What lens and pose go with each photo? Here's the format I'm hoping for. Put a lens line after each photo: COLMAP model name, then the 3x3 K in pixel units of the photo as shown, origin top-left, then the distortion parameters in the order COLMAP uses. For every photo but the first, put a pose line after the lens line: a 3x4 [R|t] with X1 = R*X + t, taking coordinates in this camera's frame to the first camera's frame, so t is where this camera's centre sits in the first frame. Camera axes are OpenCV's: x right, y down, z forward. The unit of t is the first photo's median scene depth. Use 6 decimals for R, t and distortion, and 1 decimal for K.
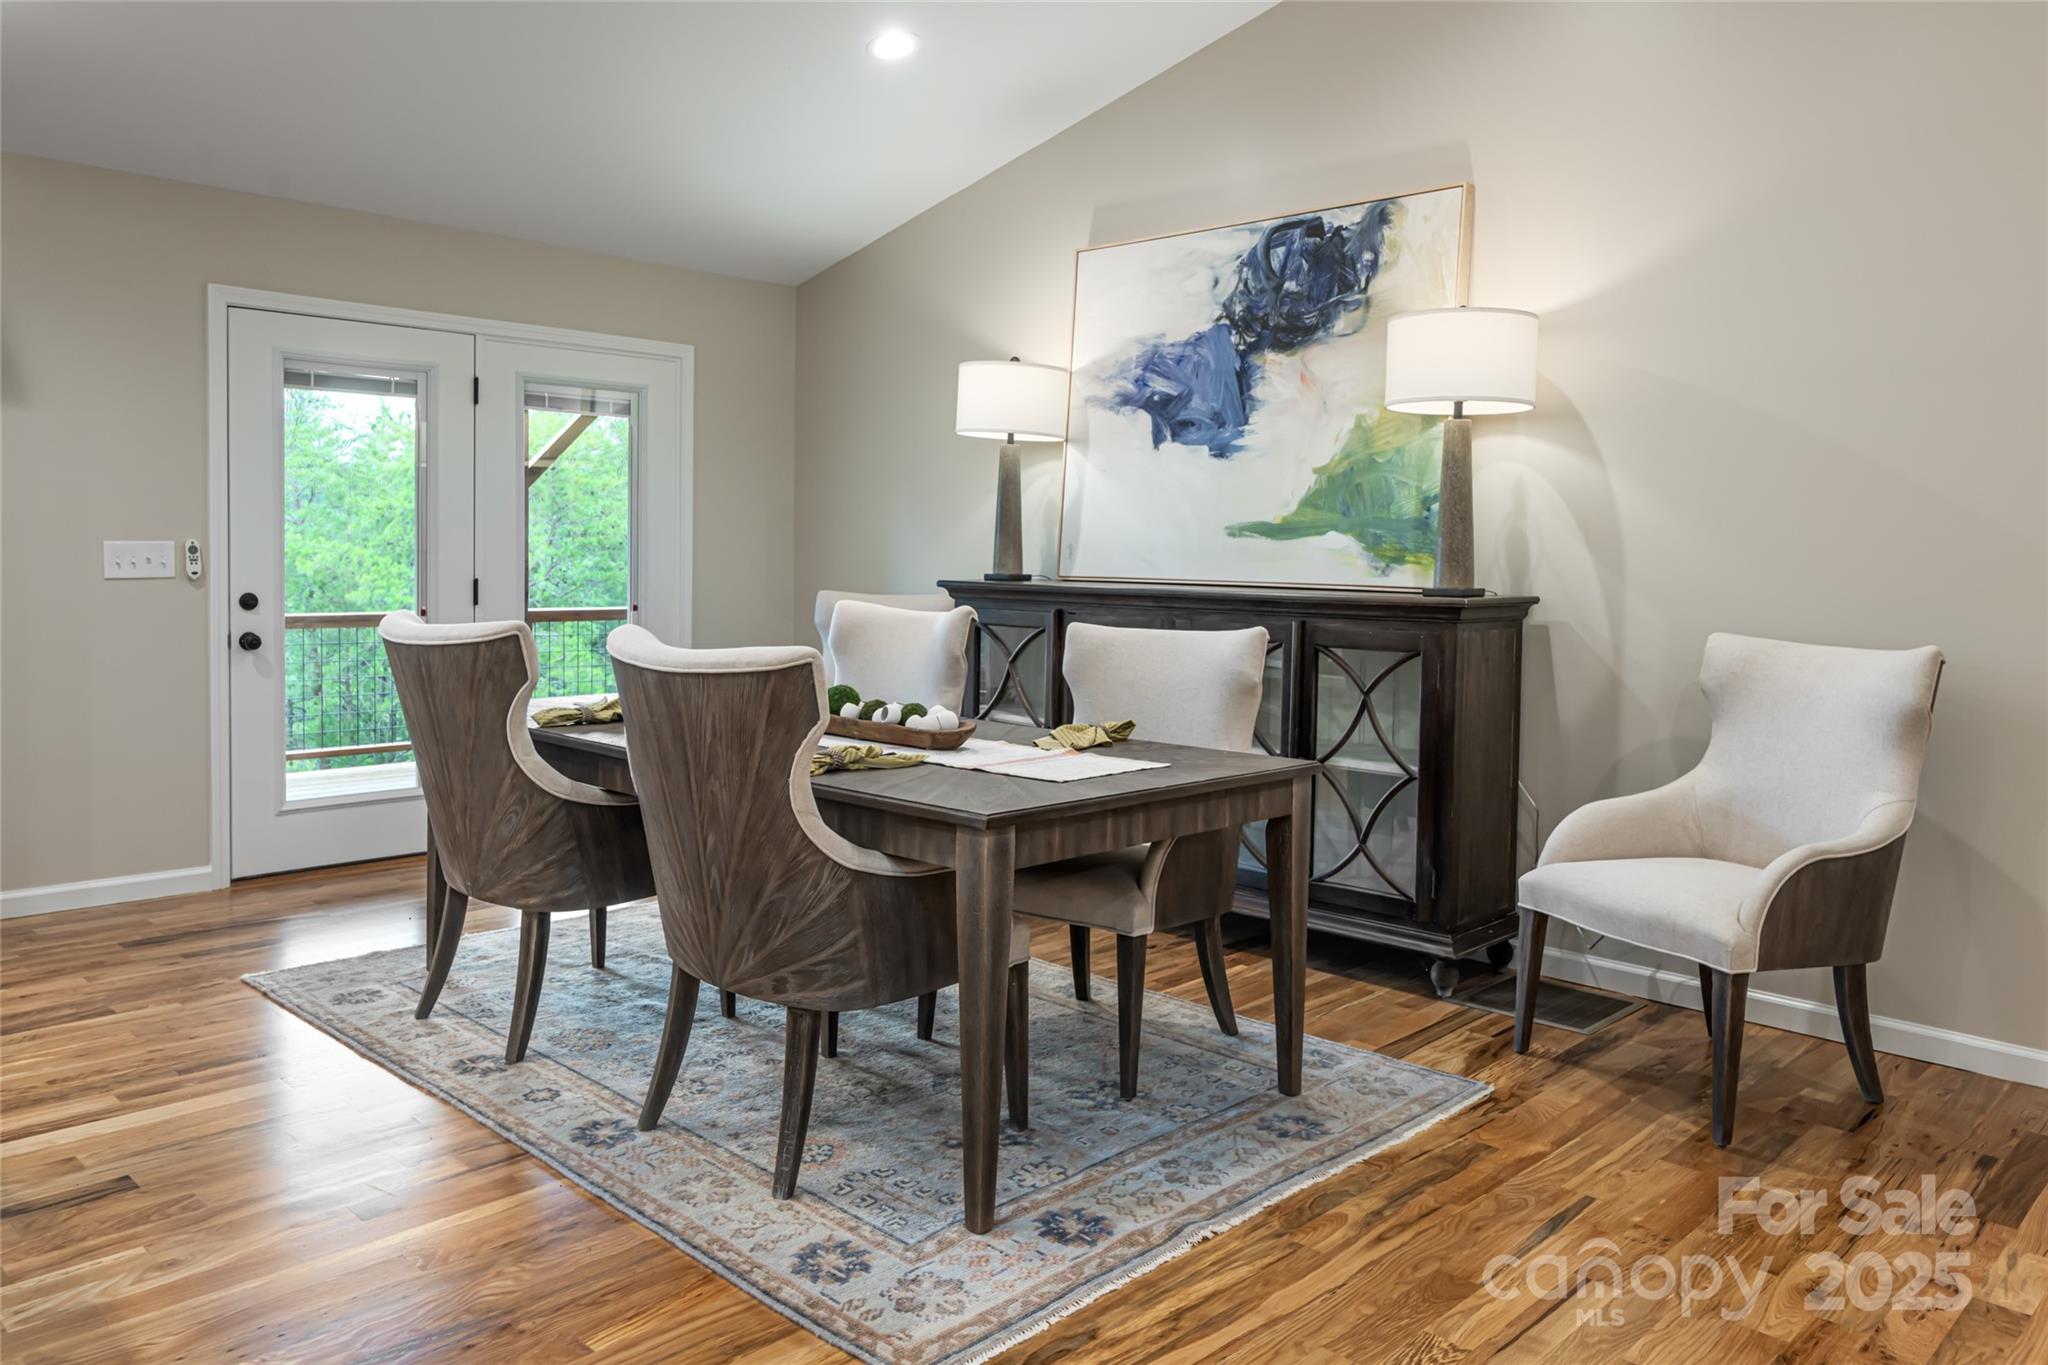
lens RADIAL K [[1470.8, 0, 959.7], [0, 1470.8, 607.0], [0, 0, 1]] dist [-0.002771, -0.000180]
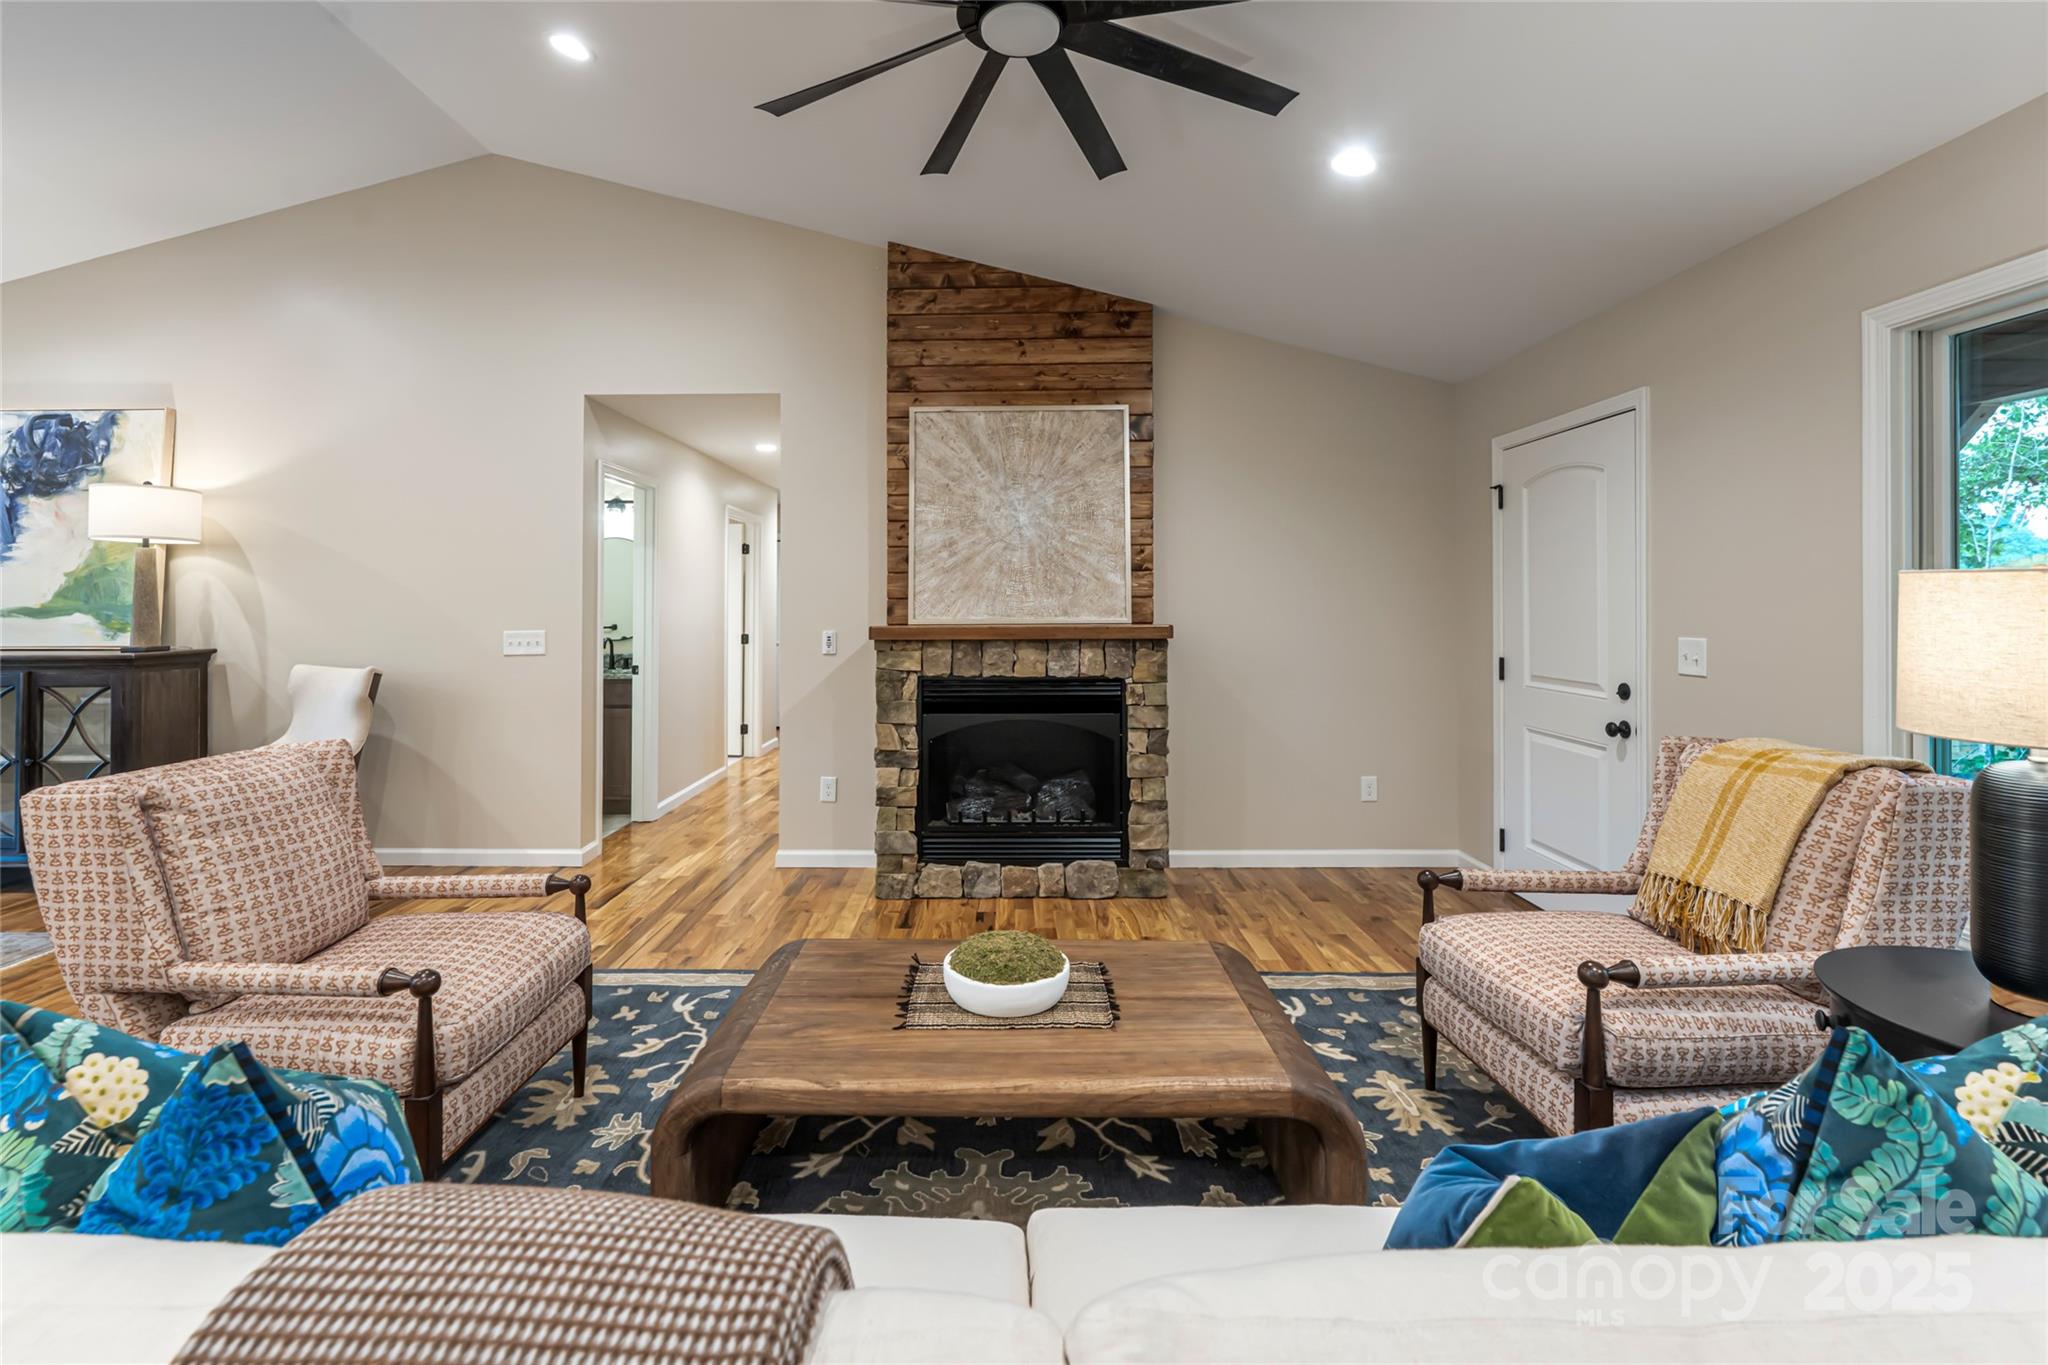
lens RADIAL K [[934.2, 0, 1021.8], [0, 934.2, 595.0], [0, 0, 1]] dist [0.001378, 0.000382]
pose [[0.714388, -0.011403, 0.699657, 0.270474], [0.042997, 0.998693, -0.027625, 0.000846], [-0.698428, 0.049818, 0.713945, -0.425149]]
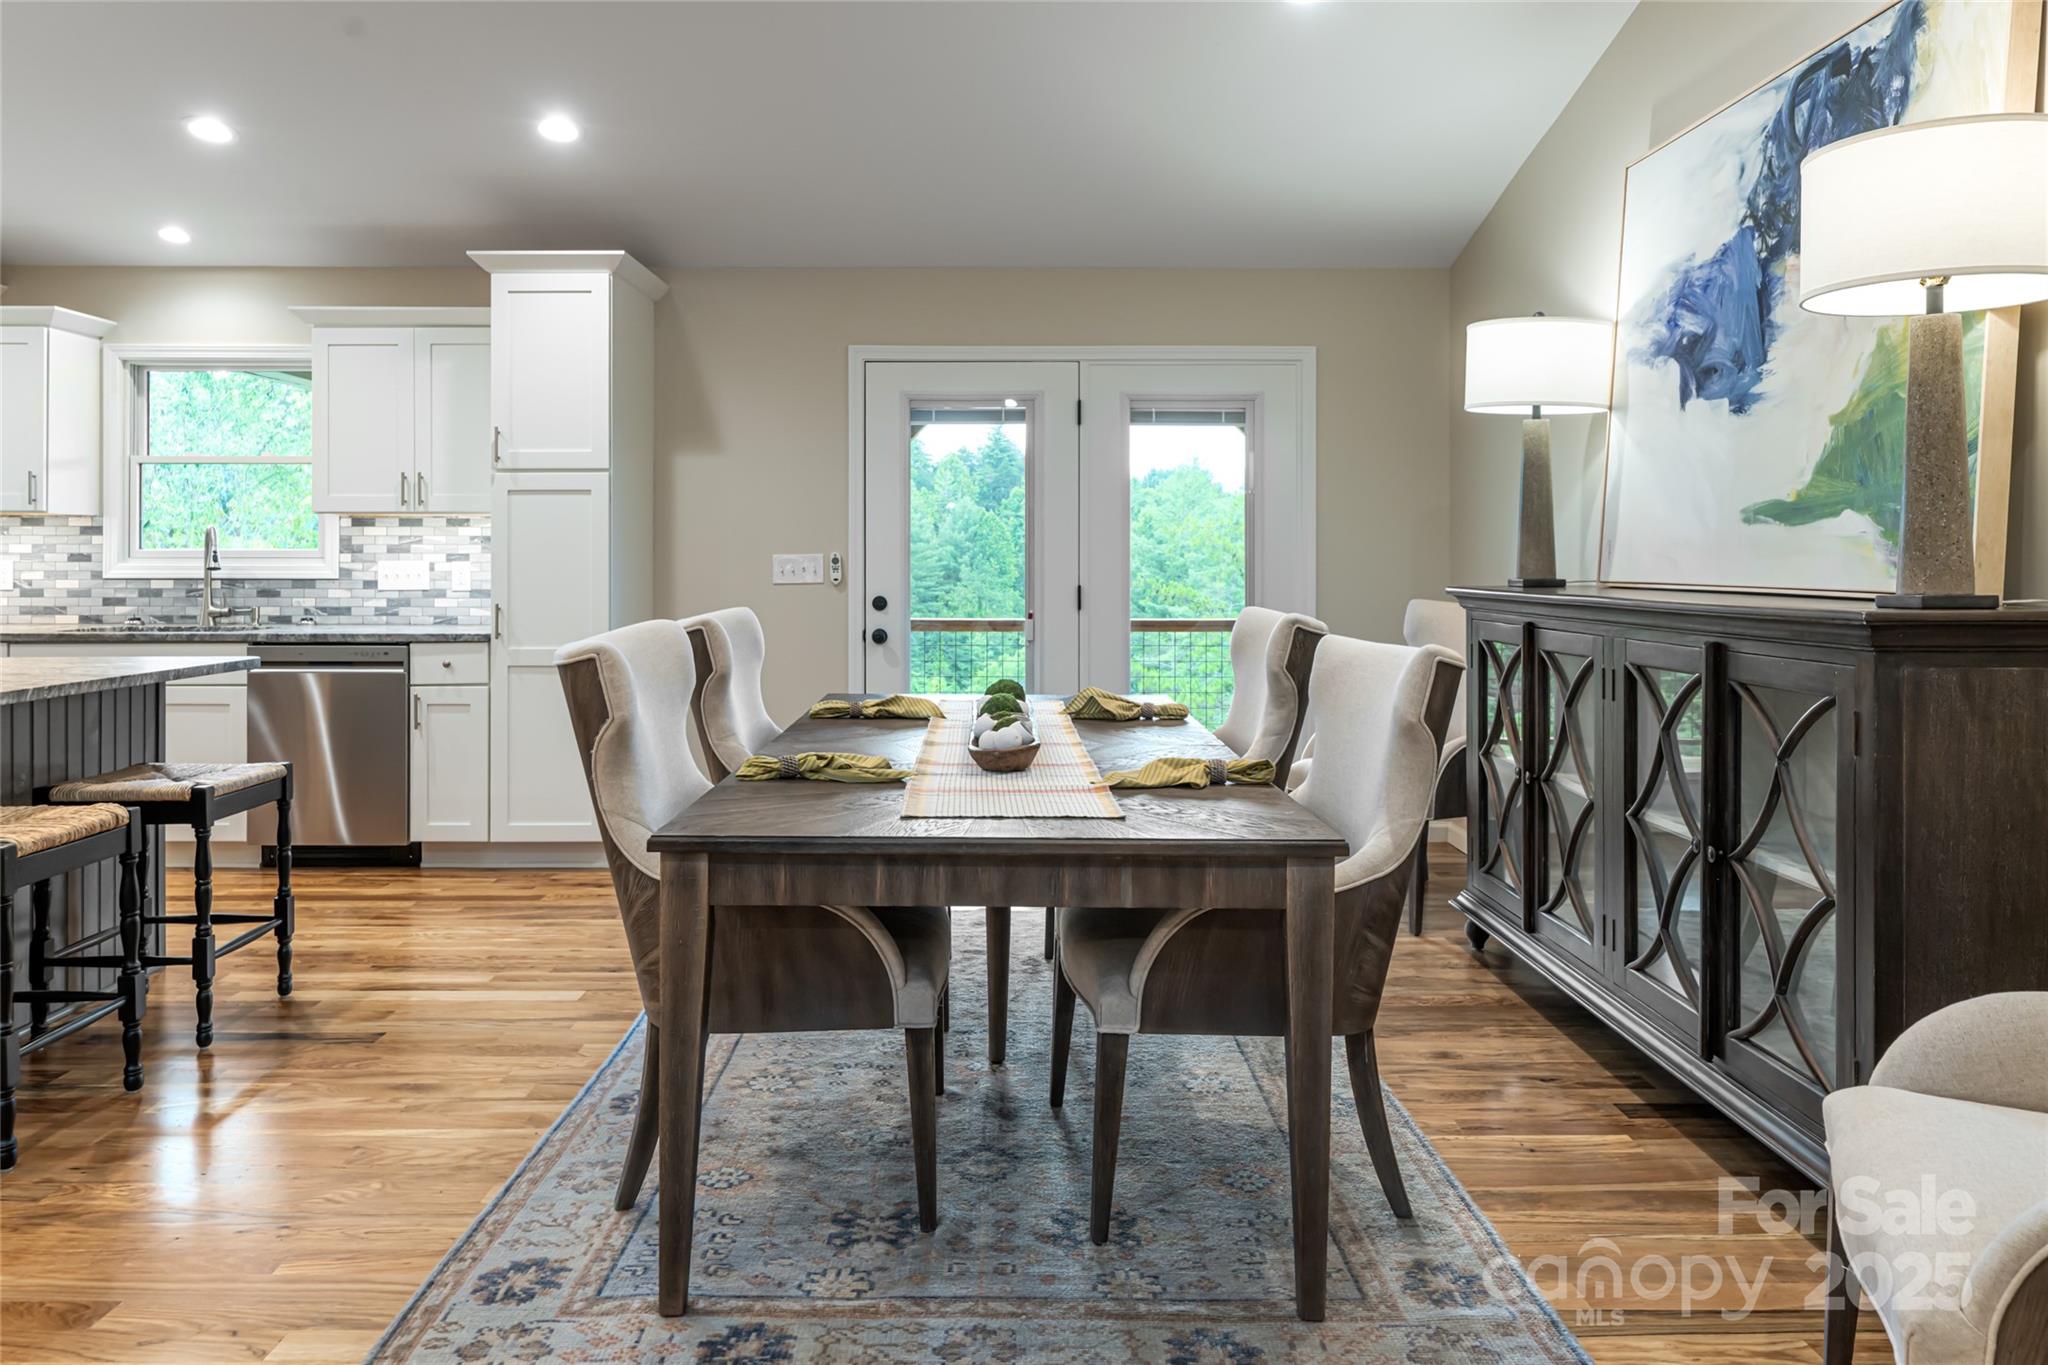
lens RADIAL K [[1363.5, 0, 1005.4], [0, 1363.5, 556.8], [0, 0, 1]] dist [0.000646, -0.000059]
pose [[0.712741, -0.014719, -0.701273, 0.405269], [-0.018034, 0.999065, -0.039298, 0.000359], [0.701195, 0.040656, 0.711809, 0.297685]]
